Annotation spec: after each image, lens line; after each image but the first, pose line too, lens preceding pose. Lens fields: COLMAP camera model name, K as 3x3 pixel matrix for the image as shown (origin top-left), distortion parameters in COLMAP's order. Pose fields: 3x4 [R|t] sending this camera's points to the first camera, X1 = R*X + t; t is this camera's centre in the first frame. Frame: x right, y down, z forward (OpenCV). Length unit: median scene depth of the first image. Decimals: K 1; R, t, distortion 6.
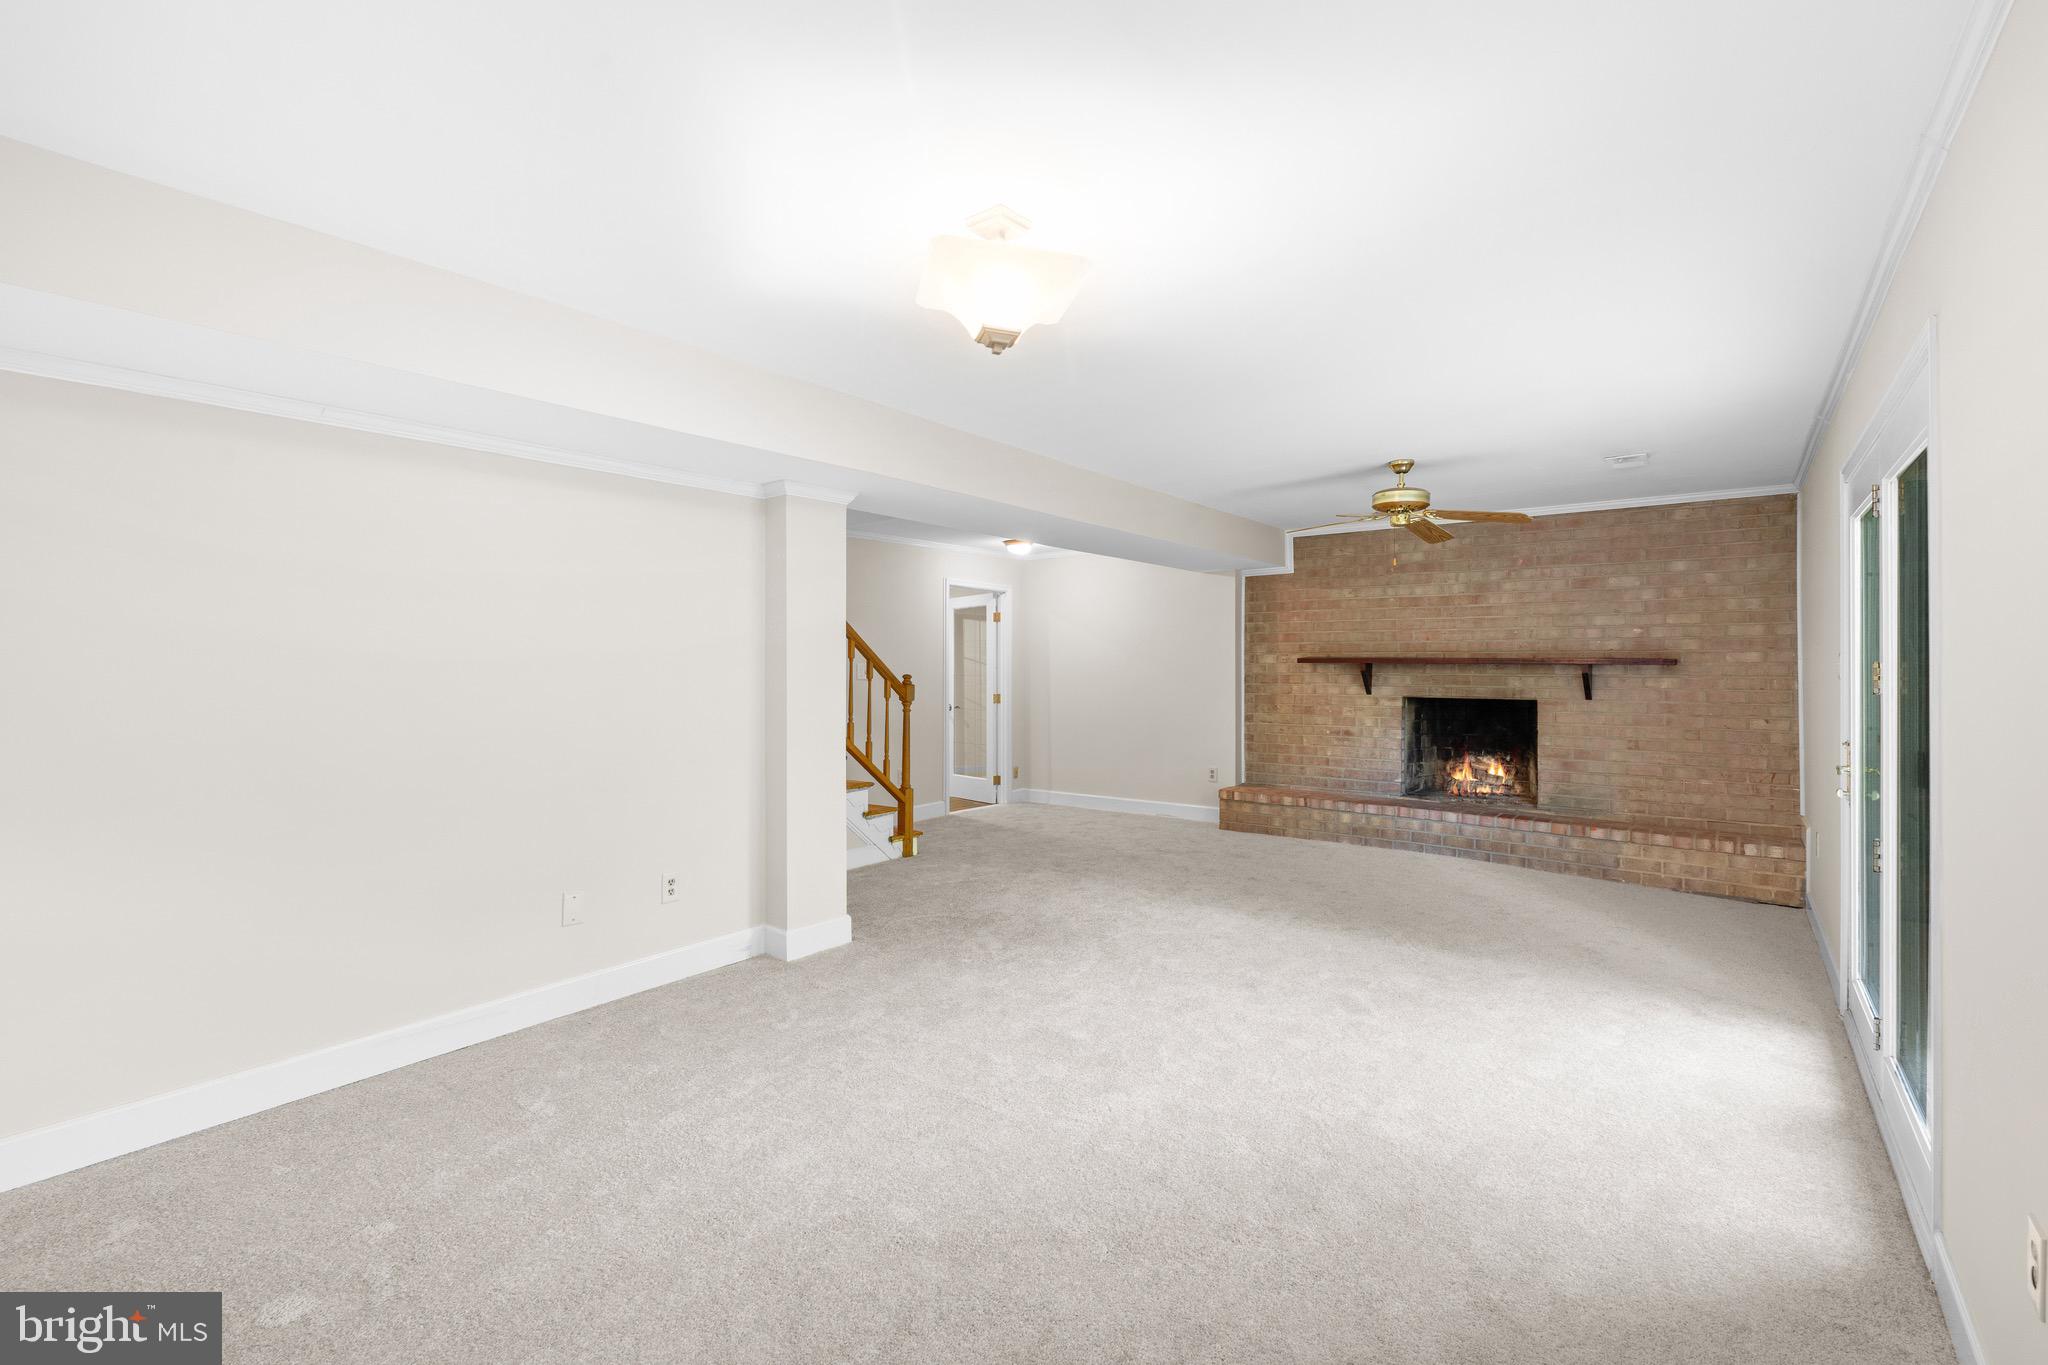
lens RADIAL K [[901.4, 0, 1026.1], [0, 901.4, 681.6], [0, 0, 1]] dist [-0.001662, 0.000184]
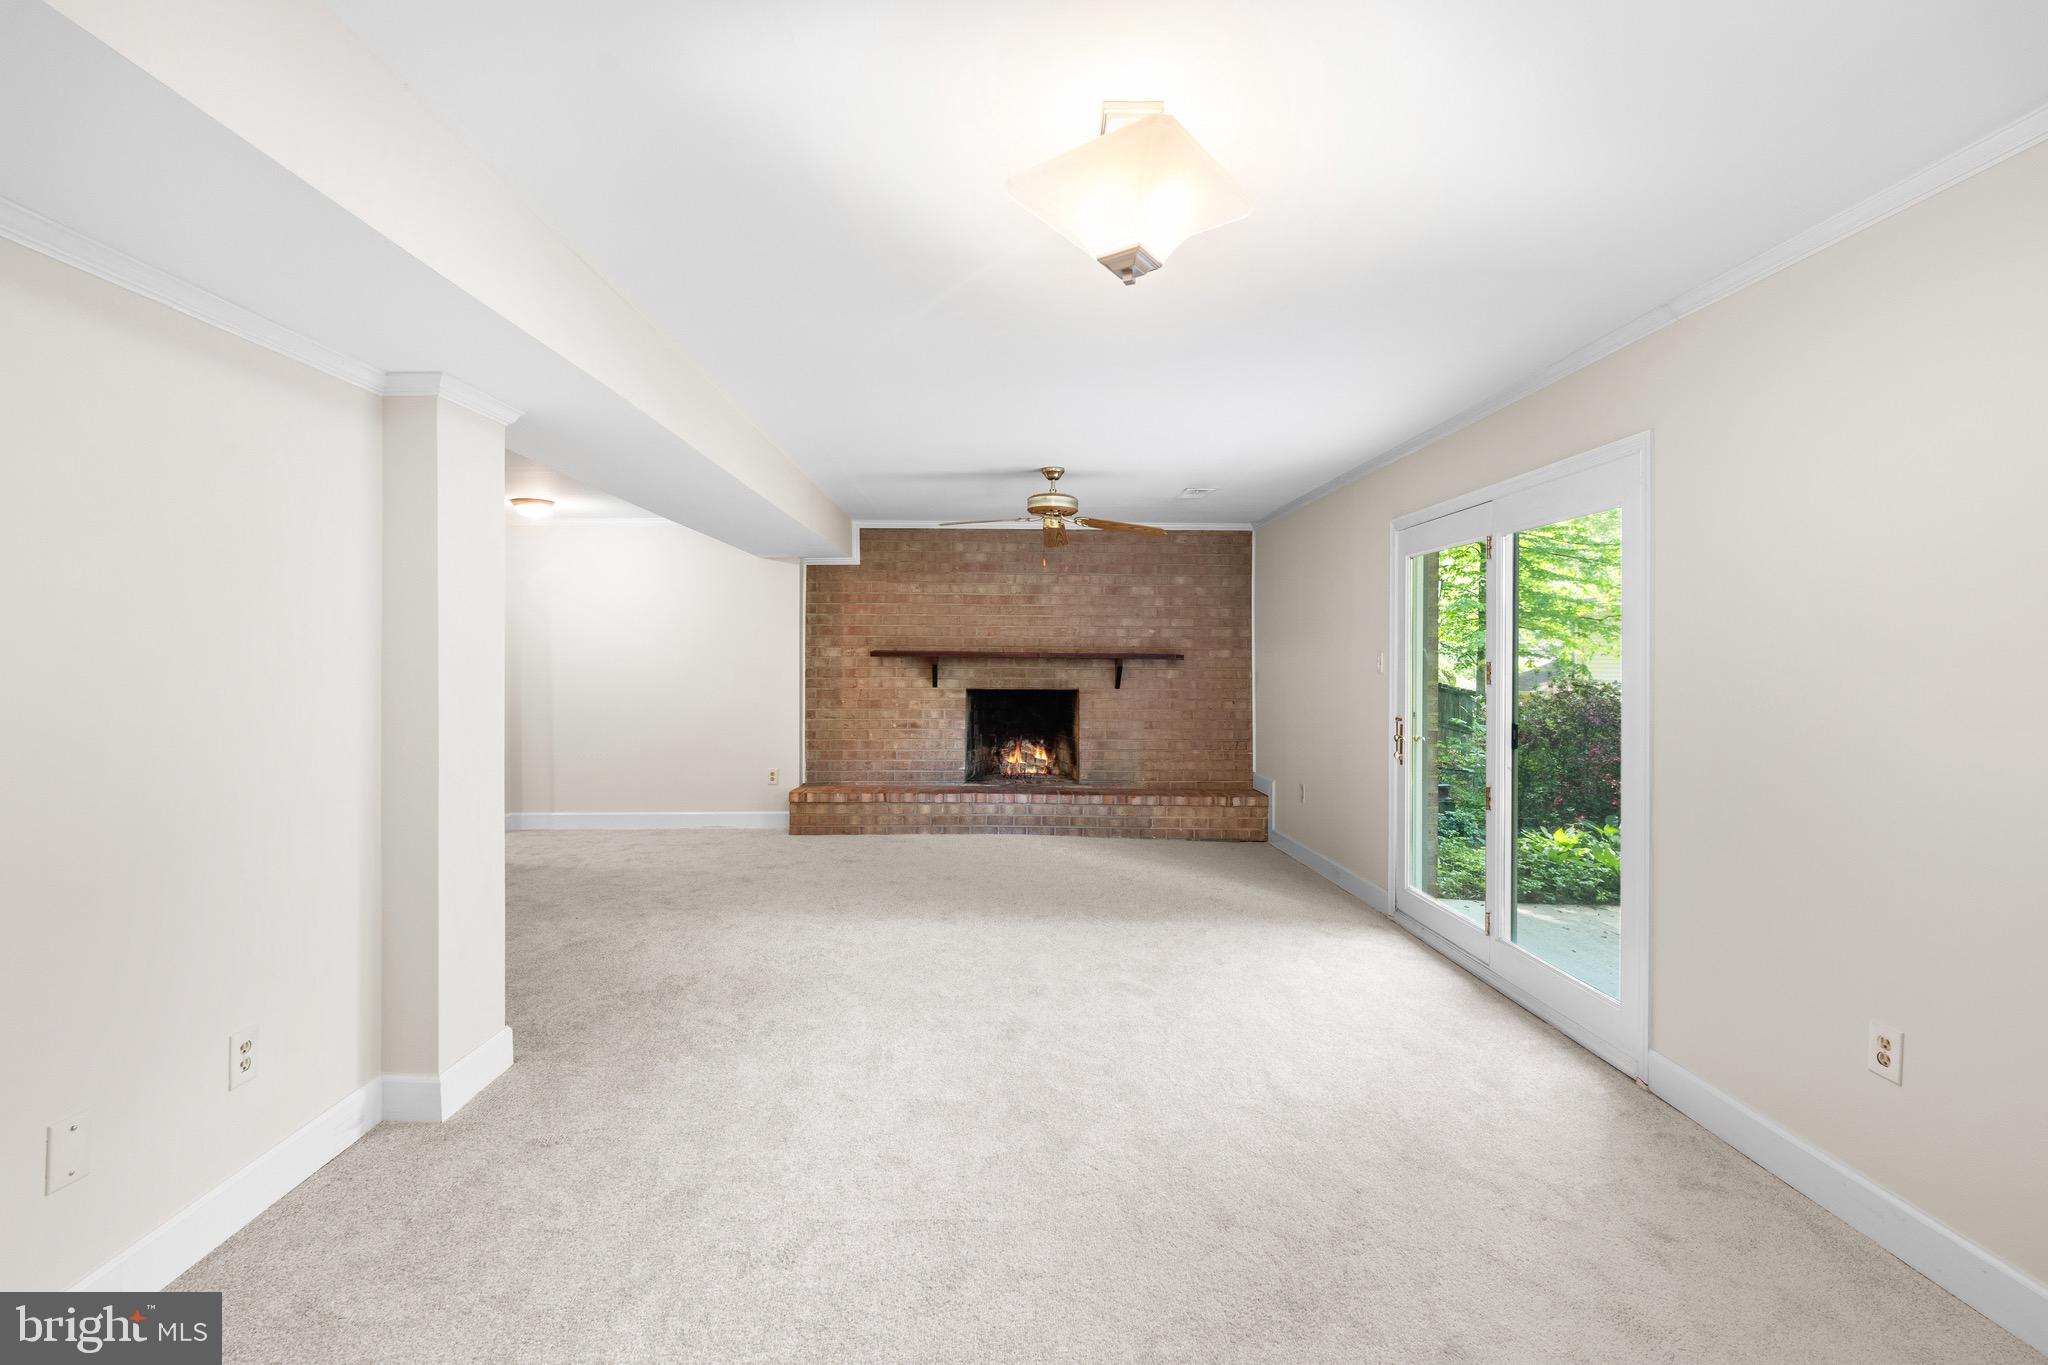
lens RADIAL K [[901.7, 0, 1024.5], [0, 901.7, 679.0], [0, 0, 1]] dist [-0.002283, 0.000348]
pose [[0.780211, -0.013081, 0.625380, -0.211026], [0.008217, 0.999909, 0.010664, -0.006227], [-0.625463, -0.003182, 0.780247, 0.147632]]
